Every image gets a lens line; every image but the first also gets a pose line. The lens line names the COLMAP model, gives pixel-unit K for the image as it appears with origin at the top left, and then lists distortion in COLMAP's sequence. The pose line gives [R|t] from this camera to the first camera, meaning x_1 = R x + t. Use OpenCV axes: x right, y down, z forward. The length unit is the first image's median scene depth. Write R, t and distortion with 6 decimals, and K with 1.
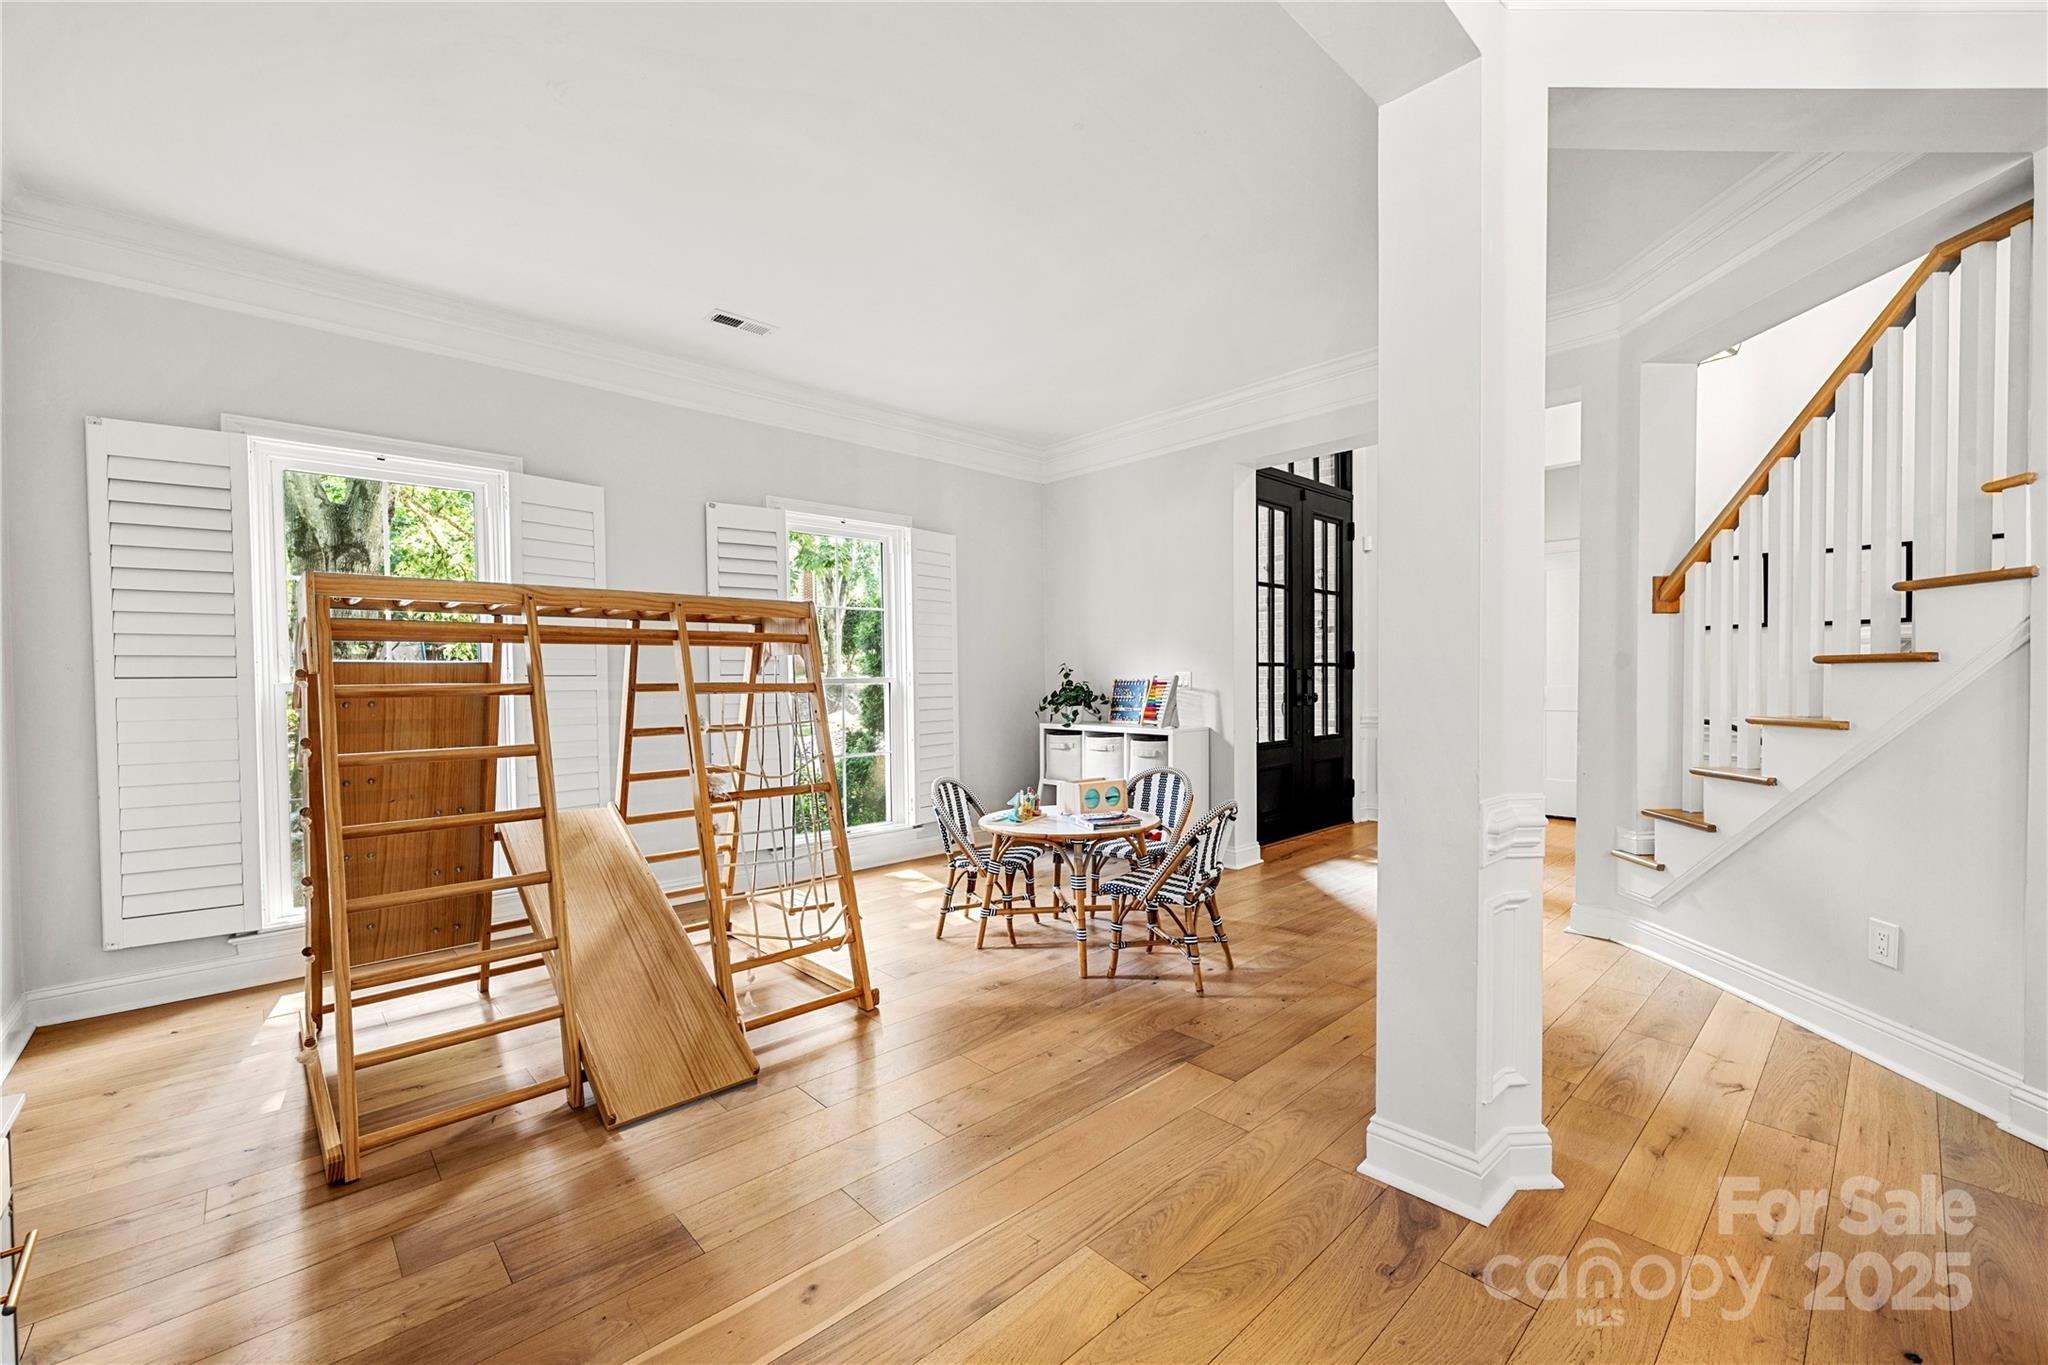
lens RADIAL K [[824.2, 0, 1024.0], [0, 824.2, 682.5], [0, 0, 1]] dist [-0.000276, -0.000011]
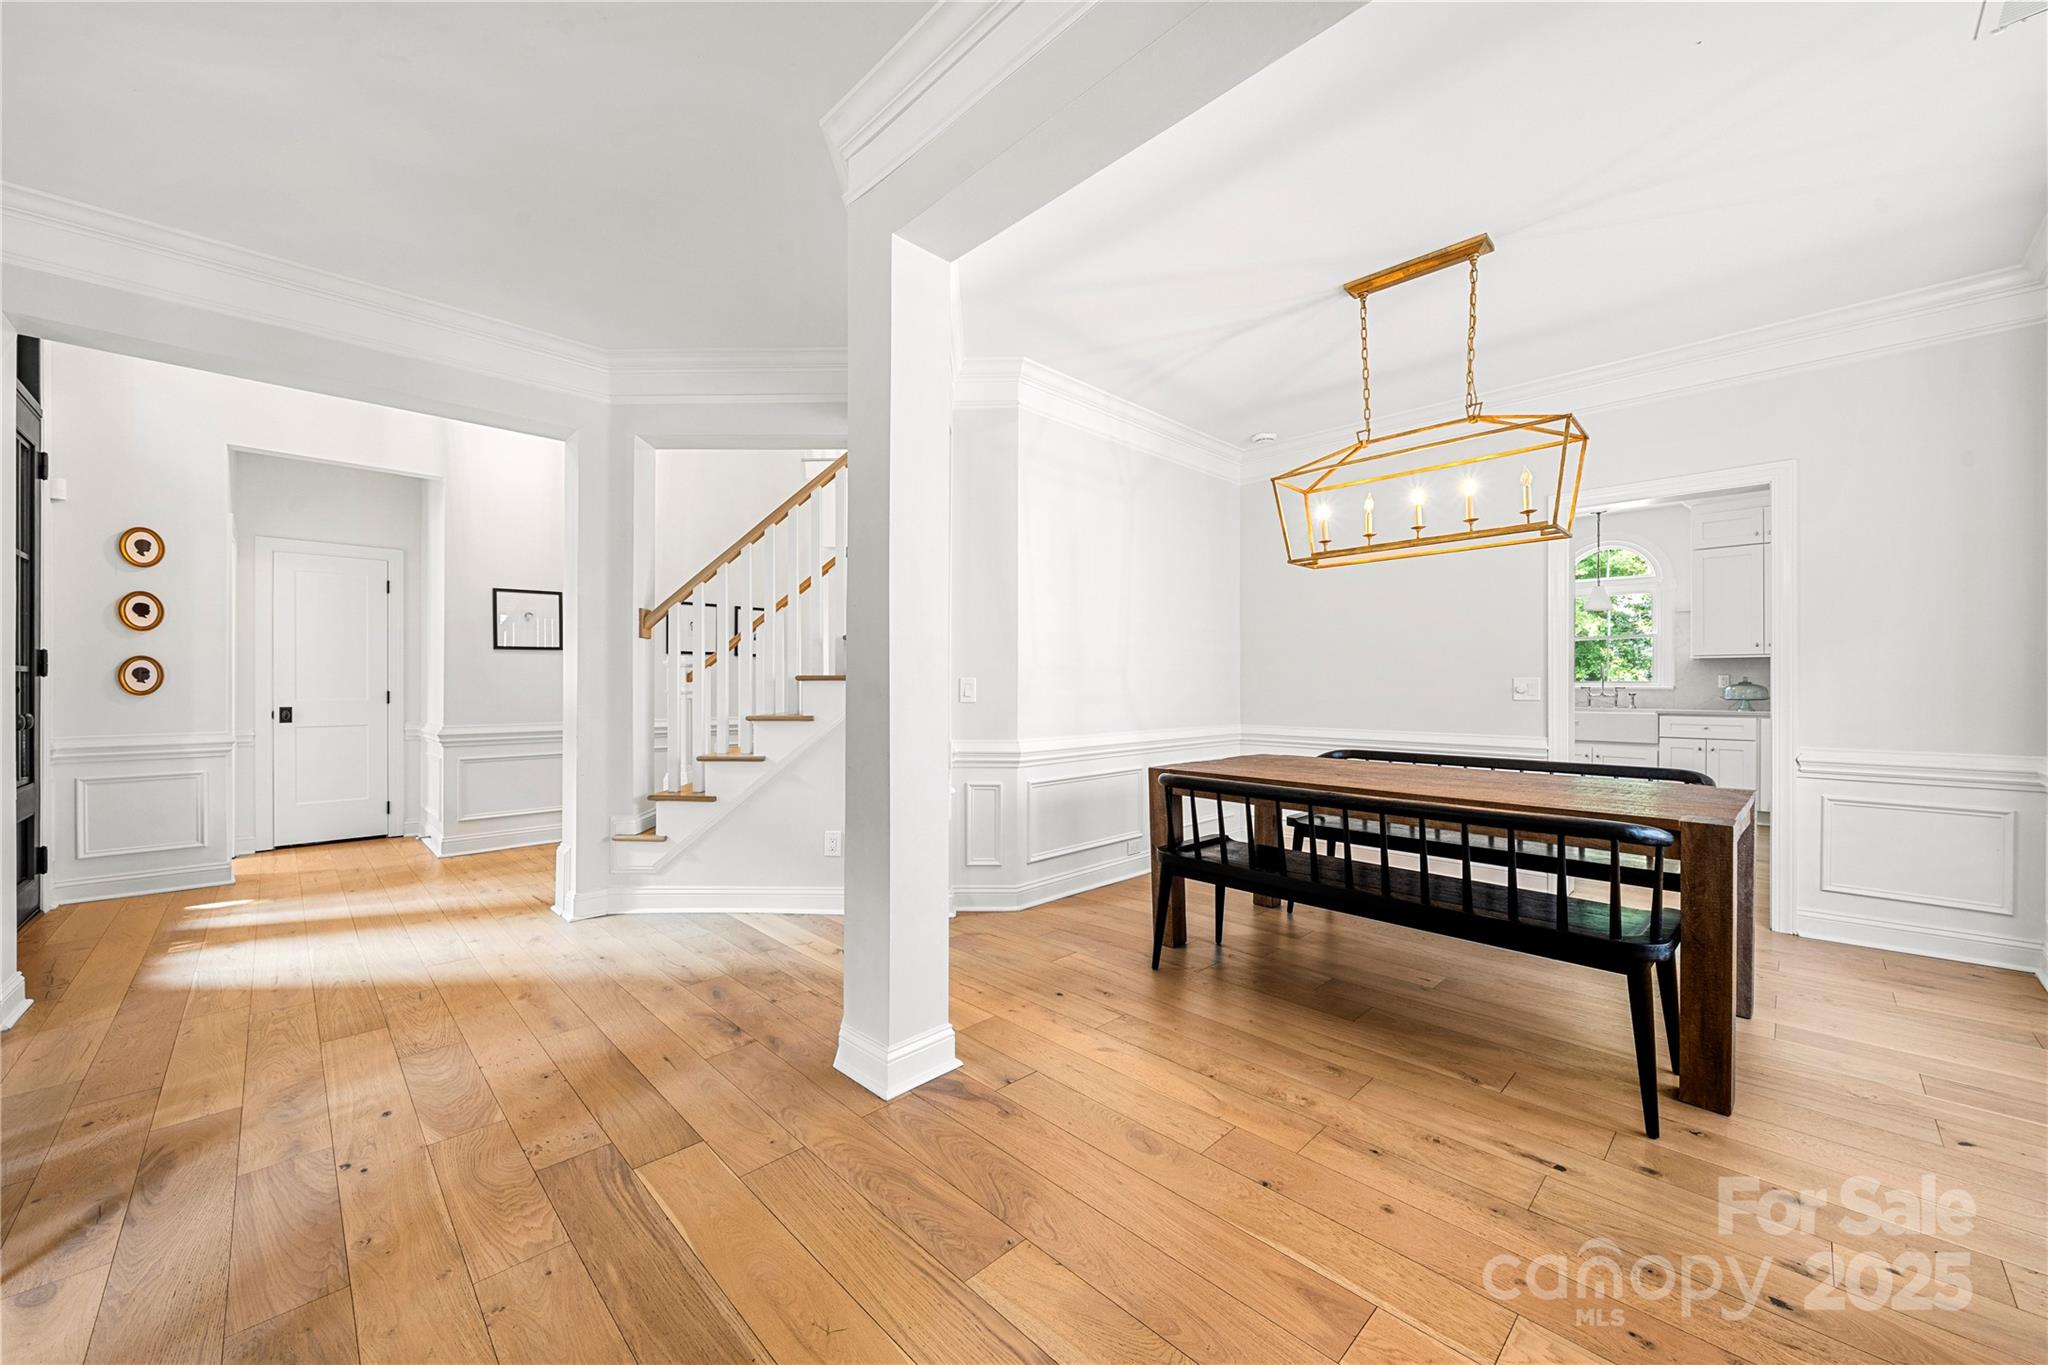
lens RADIAL K [[752.2, 0, 1023.1], [0, 752.2, 677.6], [0, 0, 1]] dist [-0.001912, -0.000190]
pose [[-0.016008, 0.019551, 0.999681, -0.449623], [0.006233, 0.999791, -0.019454, 0.002718], [-0.999852, 0.005919, -0.016126, 0.527407]]
